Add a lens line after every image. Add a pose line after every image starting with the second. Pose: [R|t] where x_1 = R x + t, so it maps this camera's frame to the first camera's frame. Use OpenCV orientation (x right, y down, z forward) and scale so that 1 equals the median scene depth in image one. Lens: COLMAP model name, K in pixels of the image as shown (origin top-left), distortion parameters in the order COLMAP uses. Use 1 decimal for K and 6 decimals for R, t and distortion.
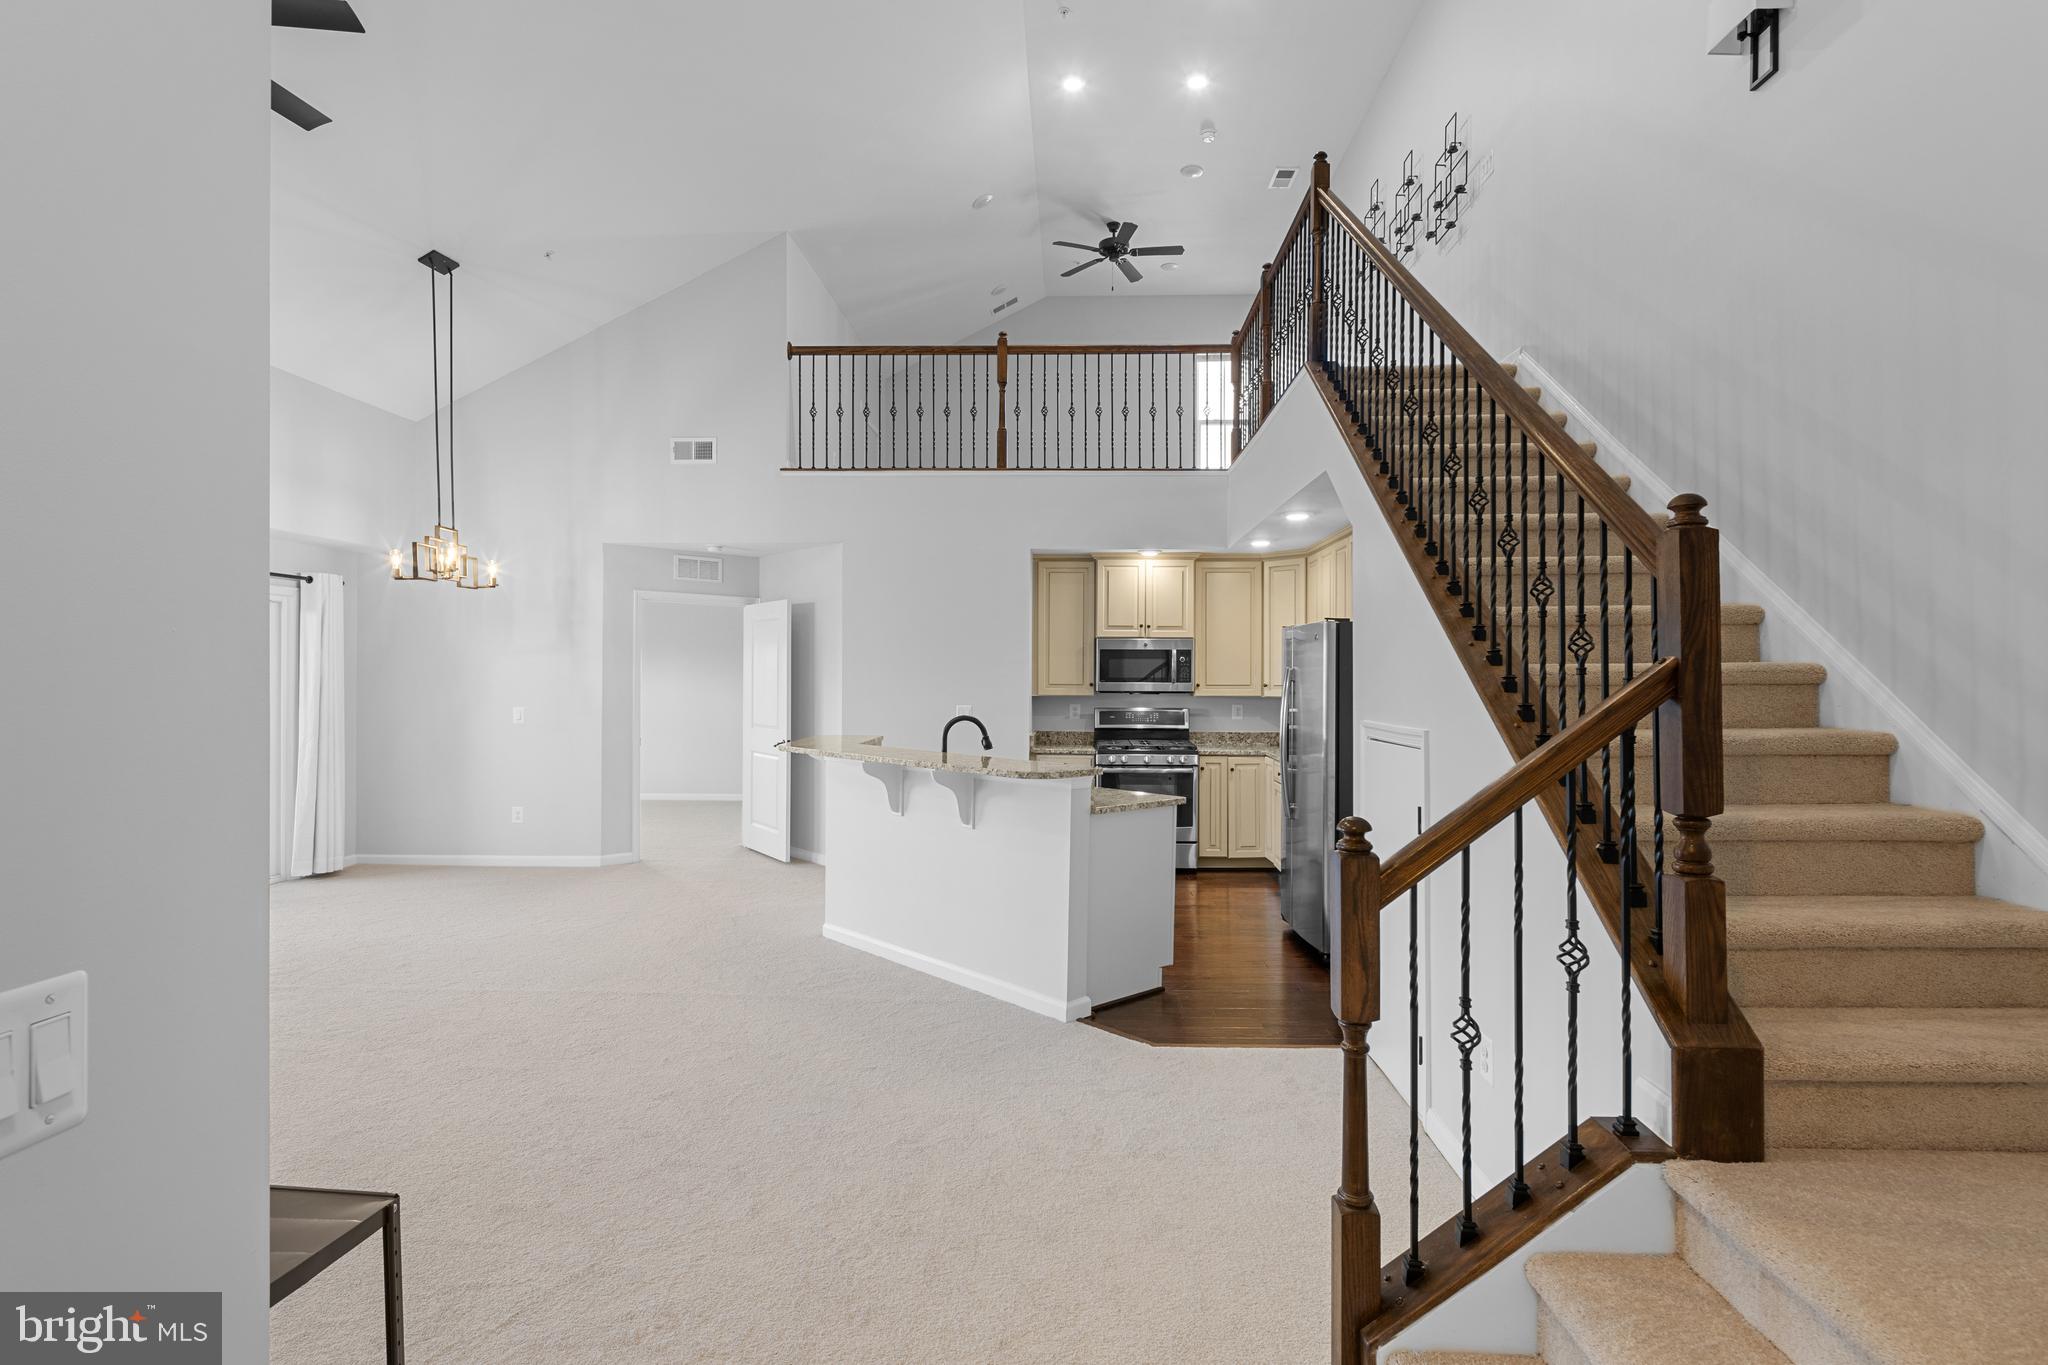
lens RADIAL K [[996.6, 0, 1014.9], [0, 996.6, 674.3], [0, 0, 1]] dist [0.000601, -0.000189]
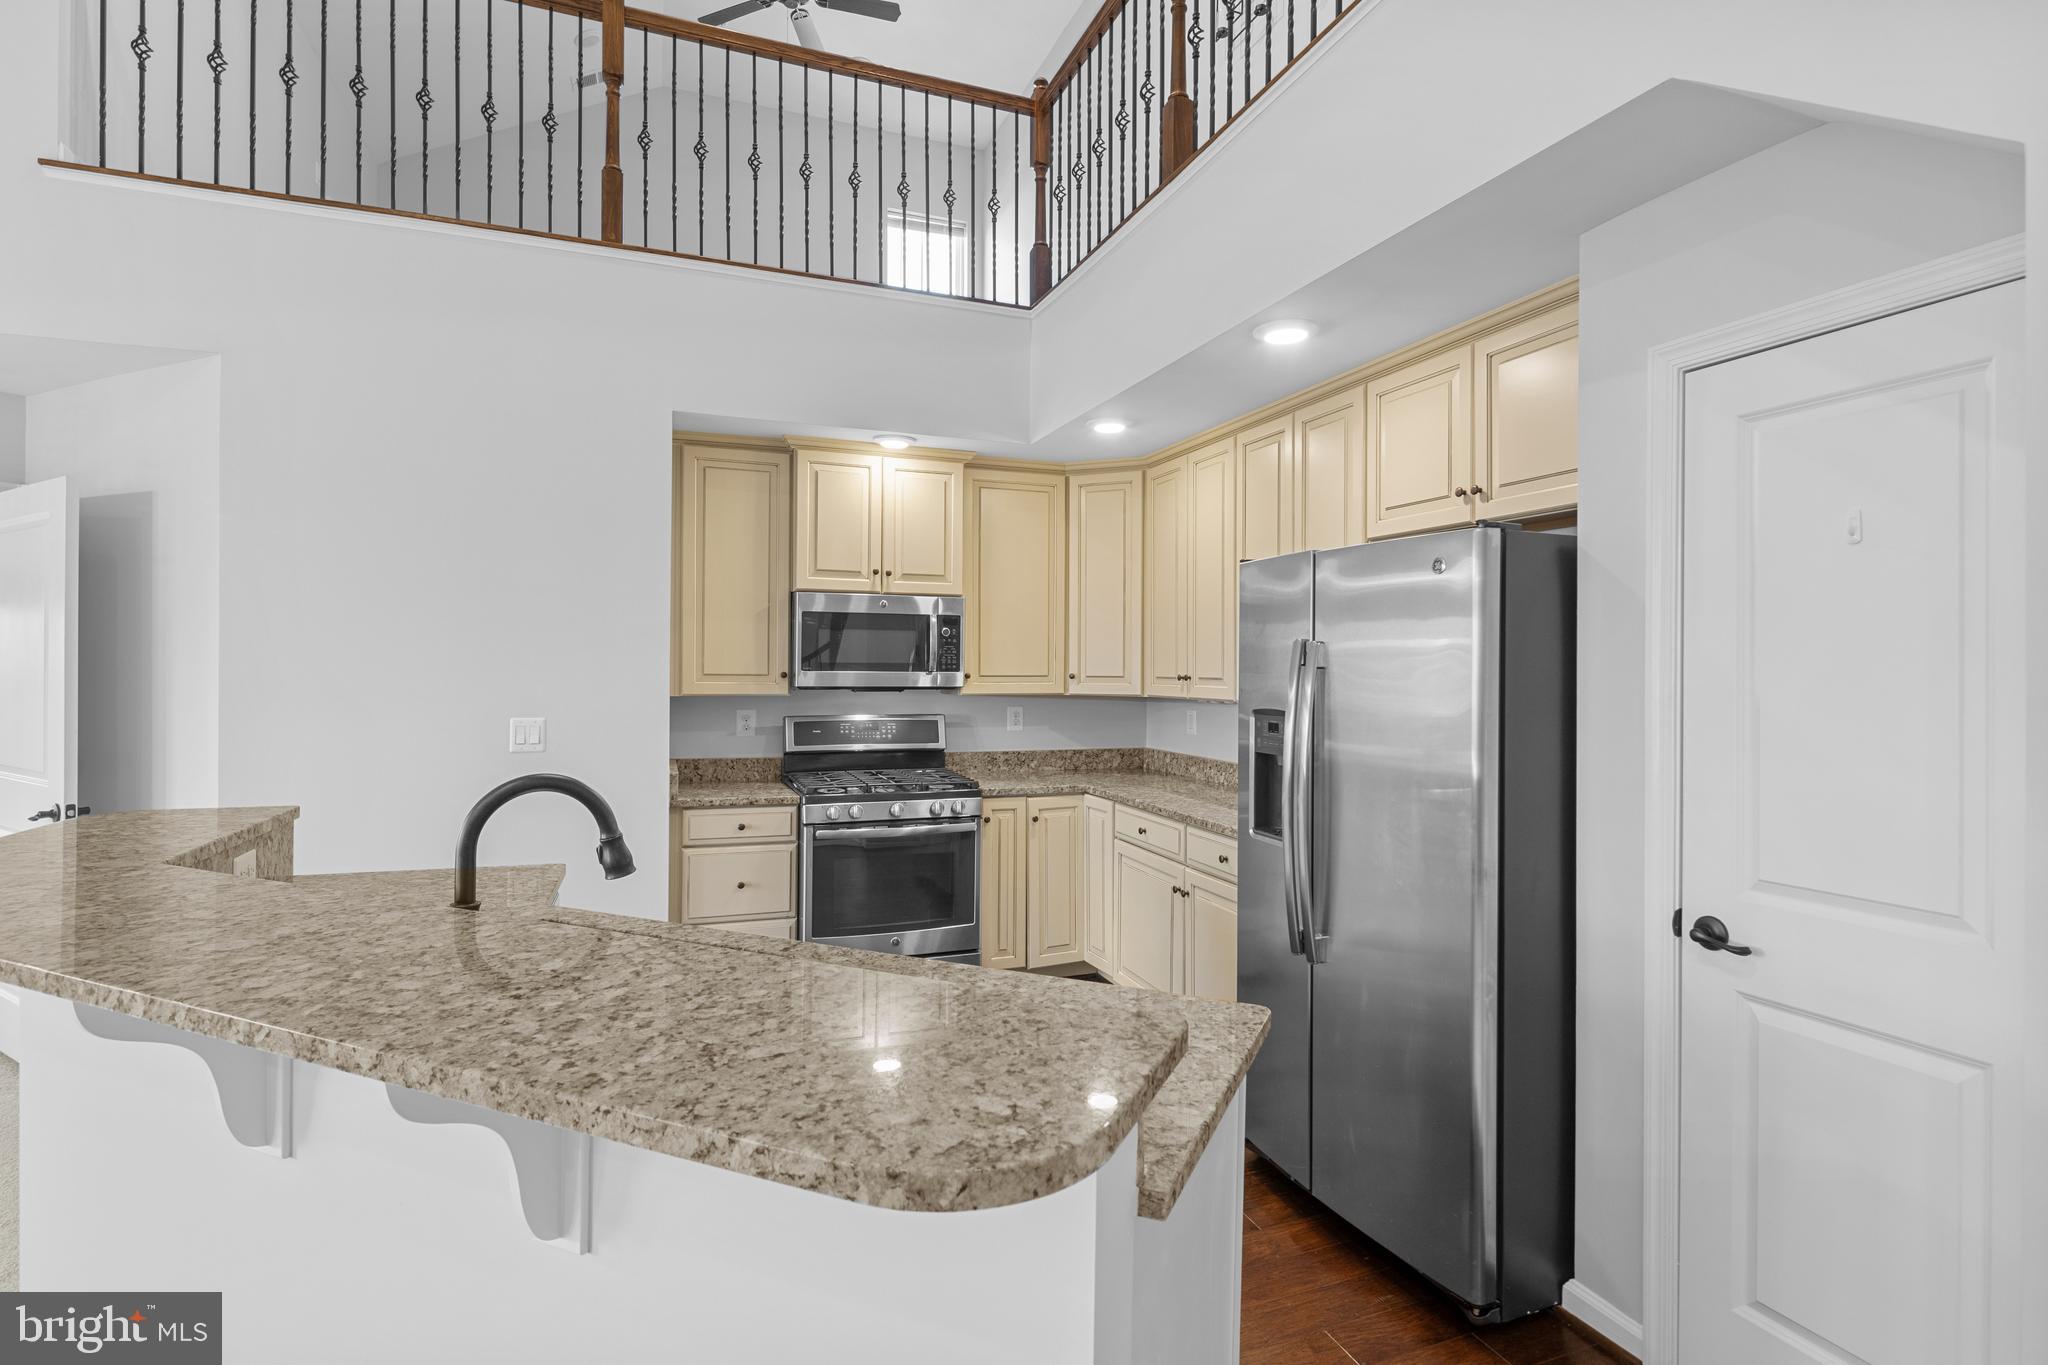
lens RADIAL K [[996.6, 0, 1021.0], [0, 996.6, 678.3], [0, 0, 1]] dist [0.000601, -0.000189]
pose [[0.916936, 0.000428, 0.399033, -0.024094], [-0.003893, 0.999961, 0.007872, 0.007450], [-0.399015, -0.008772, 0.916903, 0.446130]]
